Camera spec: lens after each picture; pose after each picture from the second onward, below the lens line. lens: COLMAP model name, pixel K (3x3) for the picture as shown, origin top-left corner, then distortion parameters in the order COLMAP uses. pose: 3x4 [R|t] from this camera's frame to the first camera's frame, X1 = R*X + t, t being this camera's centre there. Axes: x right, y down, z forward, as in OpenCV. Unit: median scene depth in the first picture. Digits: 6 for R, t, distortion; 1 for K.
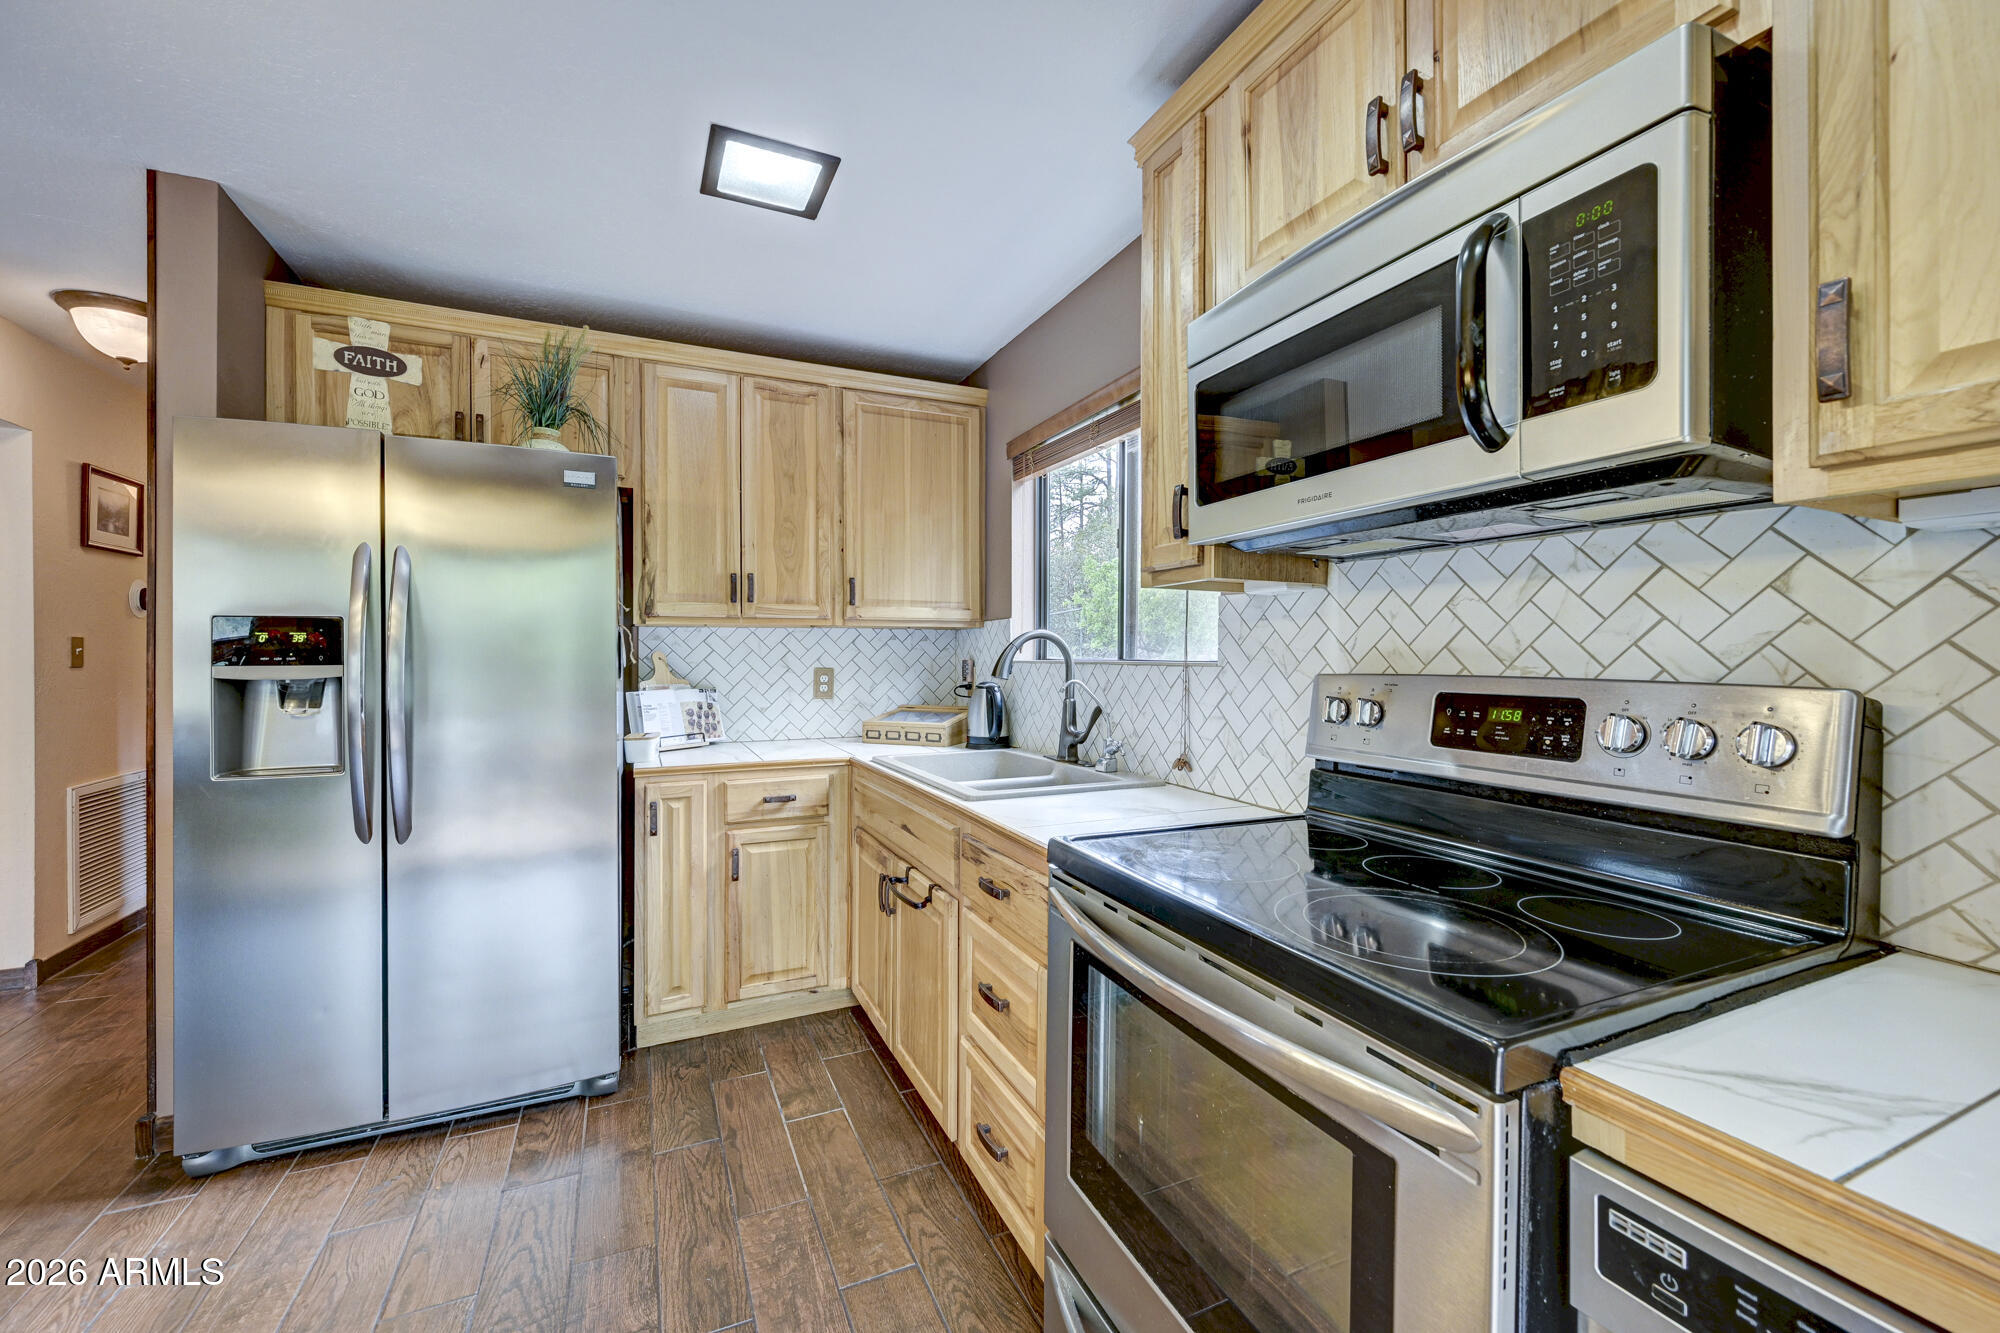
lens RADIAL K [[786.6, 0, 1000.5], [0, 786.6, 652.1], [0, 0, 1]] dist [0.000700, 0.000051]
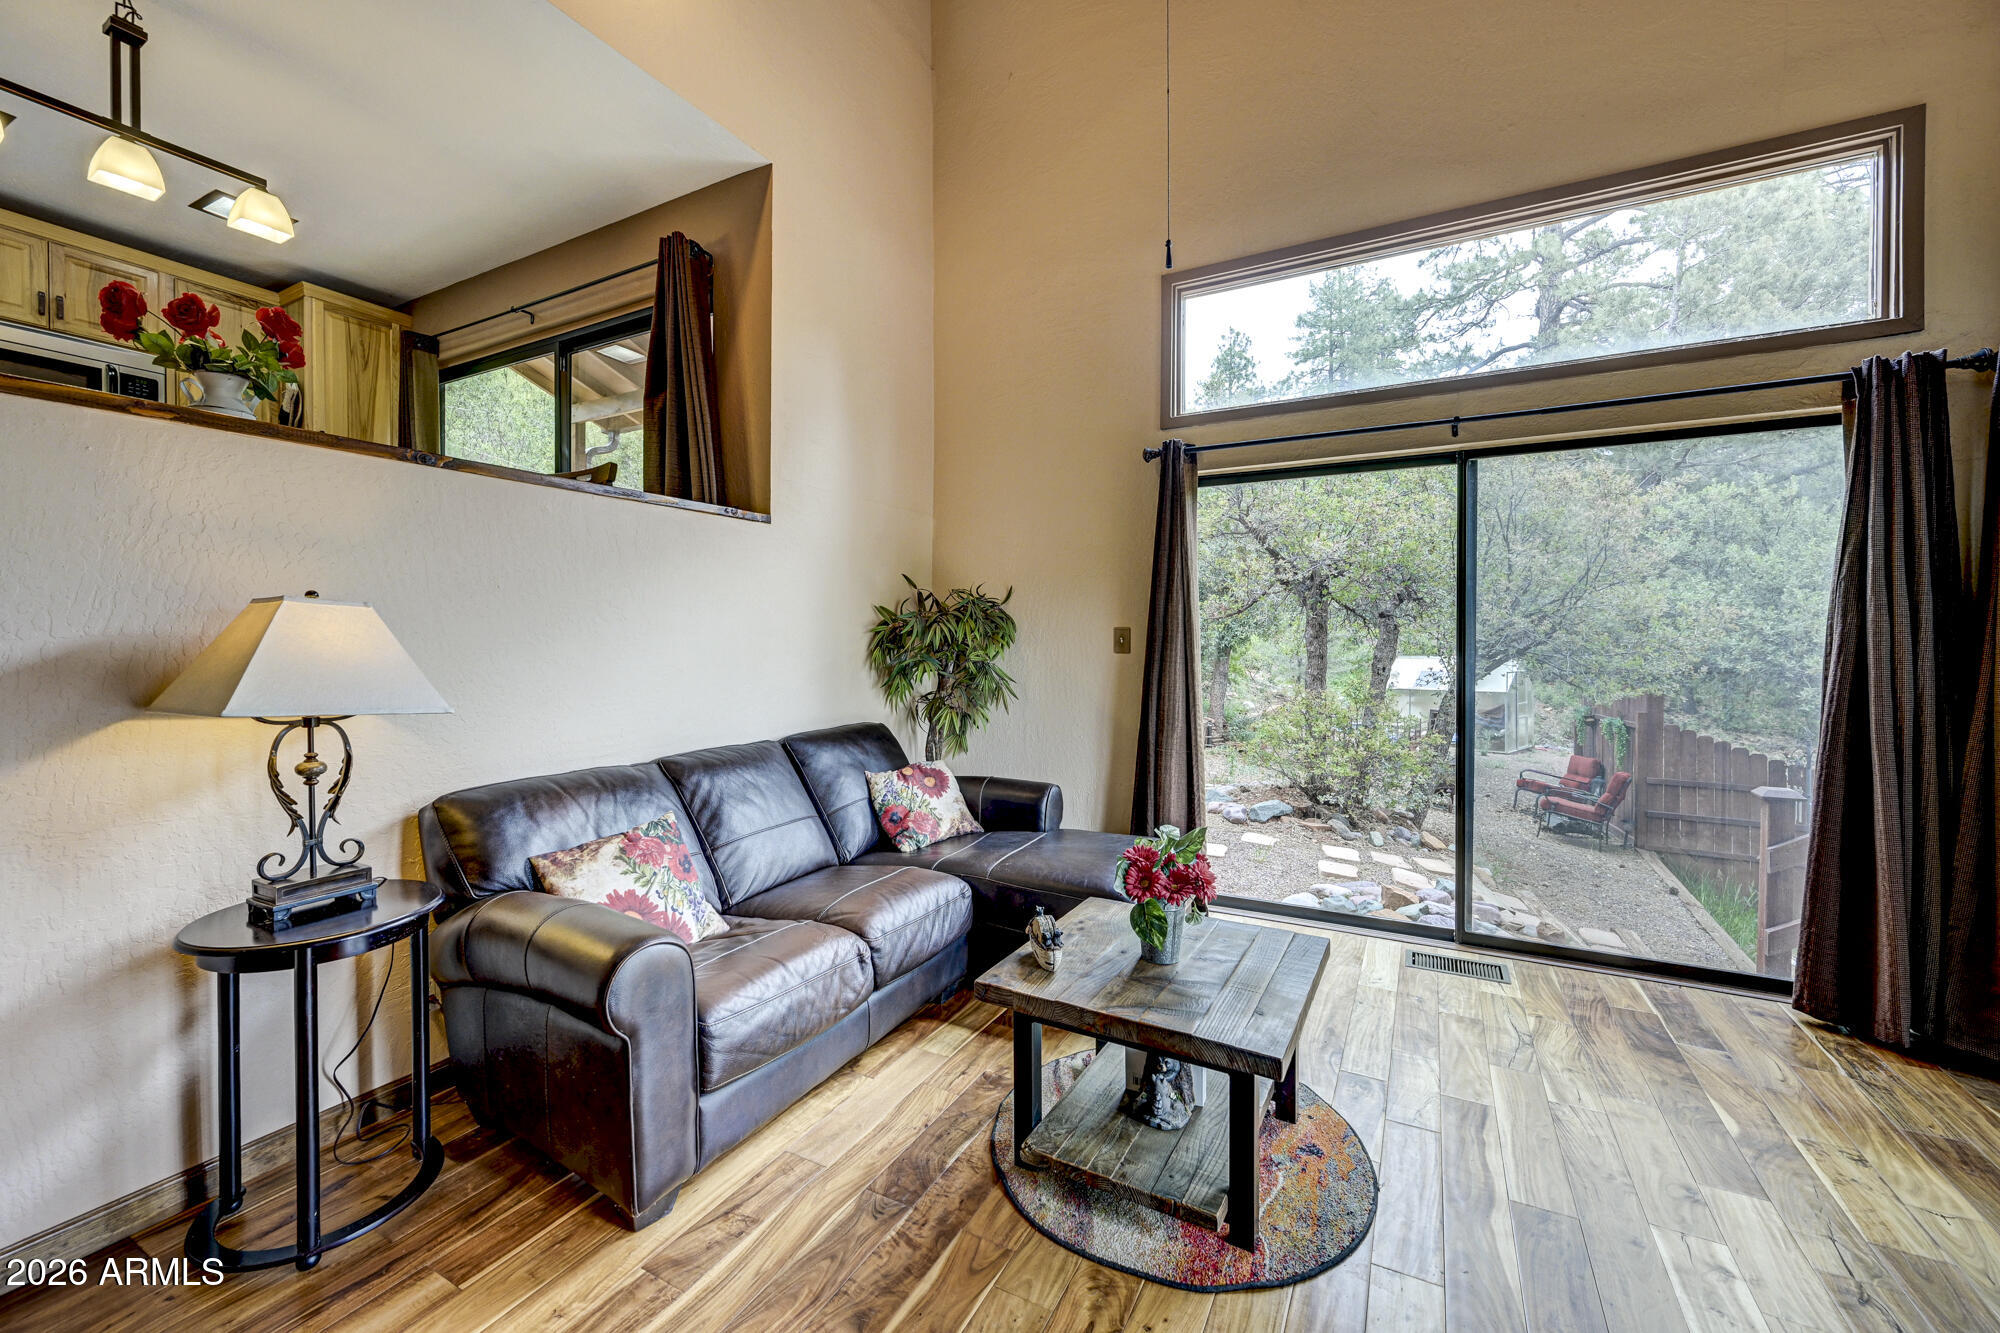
lens RADIAL K [[786.6, 0, 1000.5], [0, 786.6, 652.1], [0, 0, 1]] dist [0.000700, 0.000051]
pose [[-0.598146, -0.010470, 0.801319, -2.937870], [-0.003179, 0.999938, 0.010692, 0.474292], [-0.801381, 0.003848, -0.598142, -0.131652]]
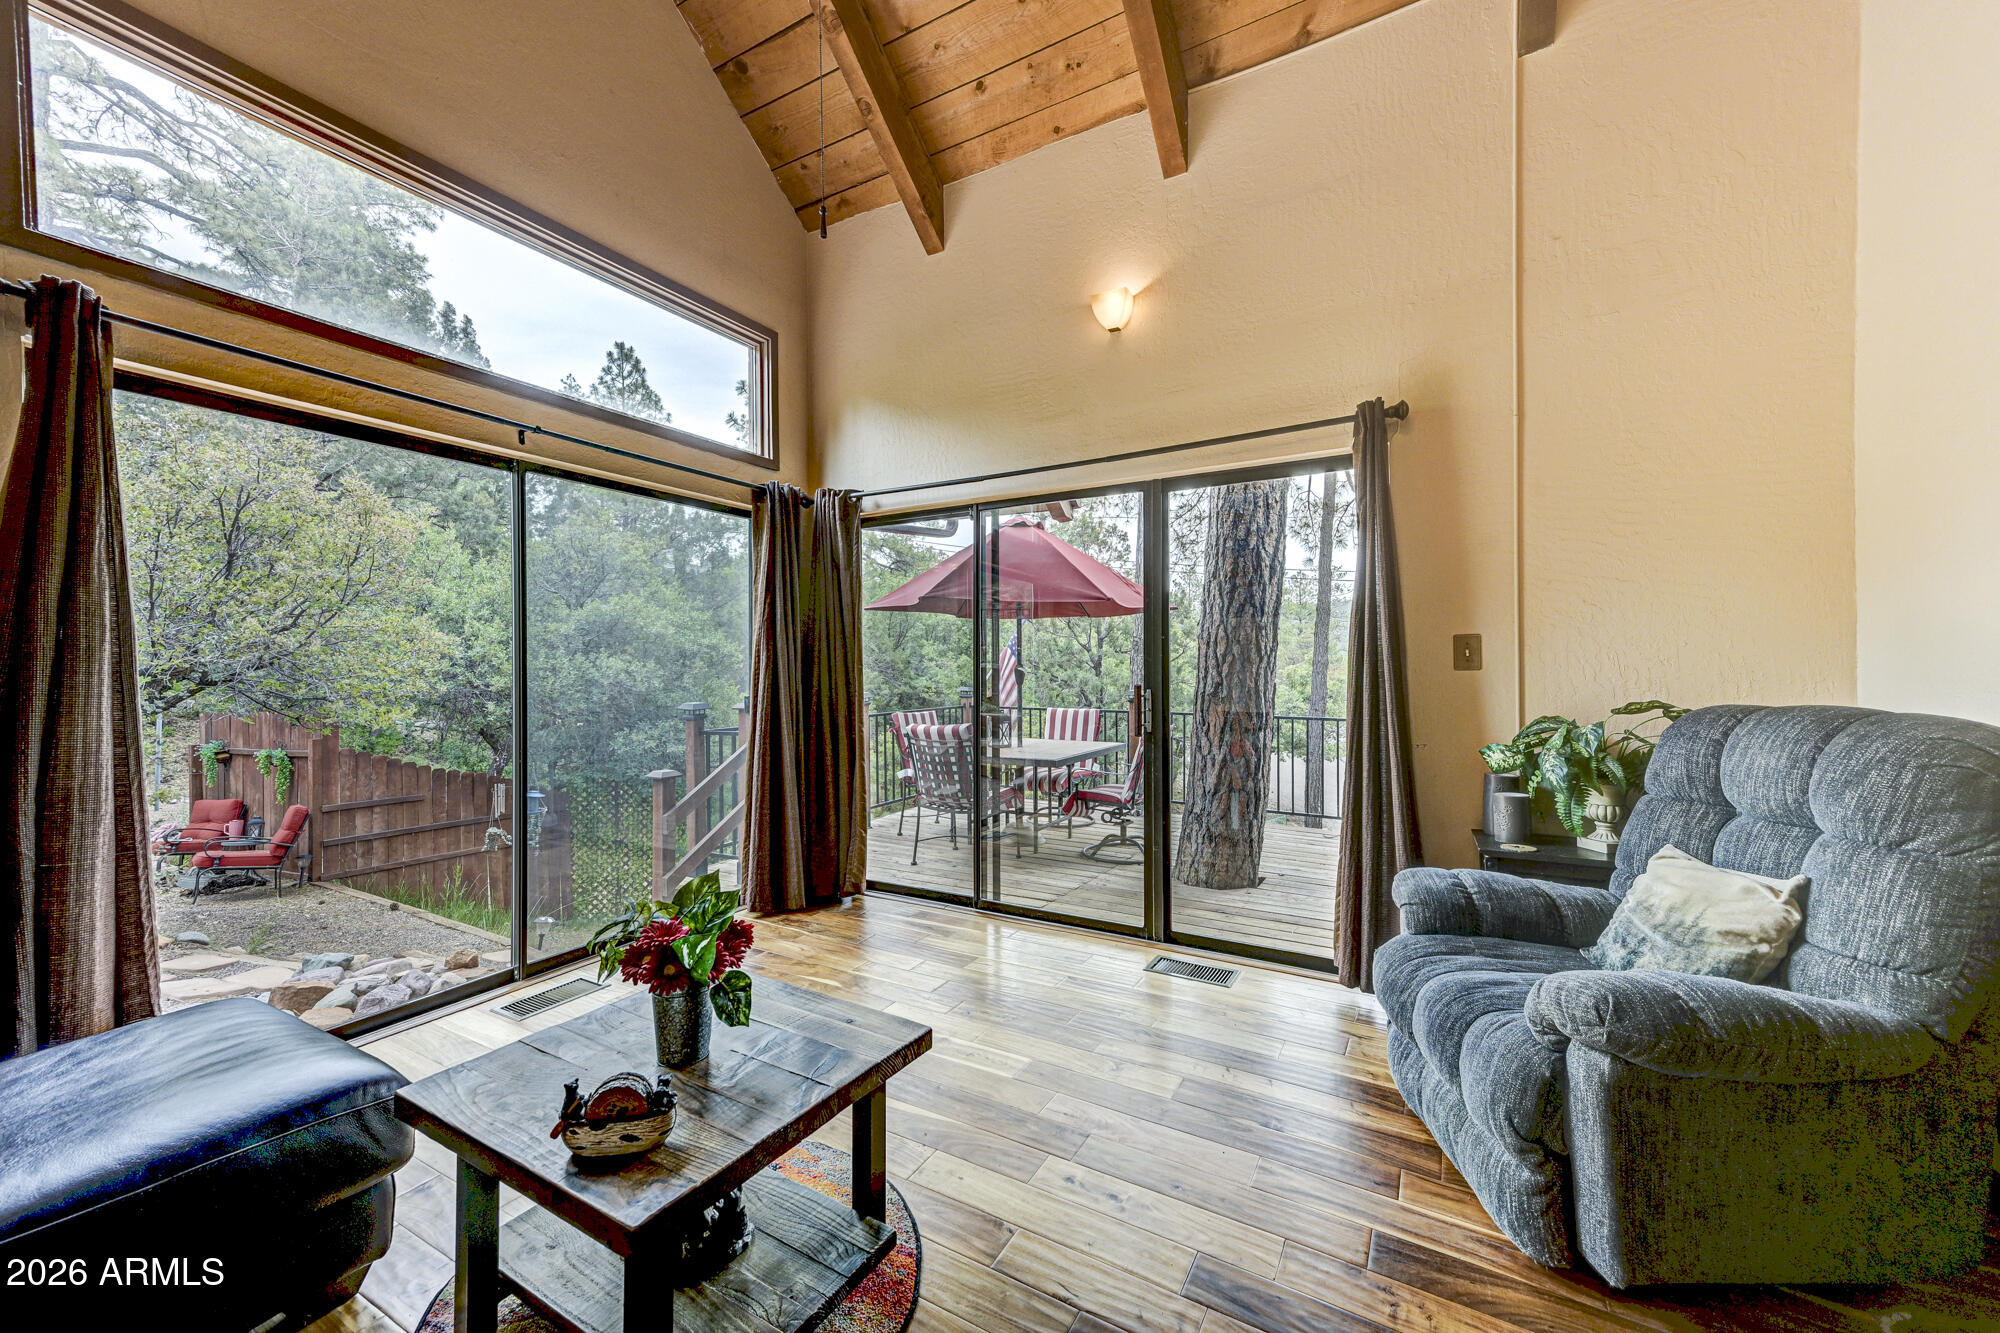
lens RADIAL K [[788.1, 0, 1000.0], [0, 788.1, 666.5], [0, 0, 1]] dist [0.000831, 0.000089]
pose [[-0.811591, 0.003445, -0.584216, -1.956782], [0.005441, 0.999984, -0.001661, 0.485414], [0.584200, -0.004527, -0.811597, -0.062453]]
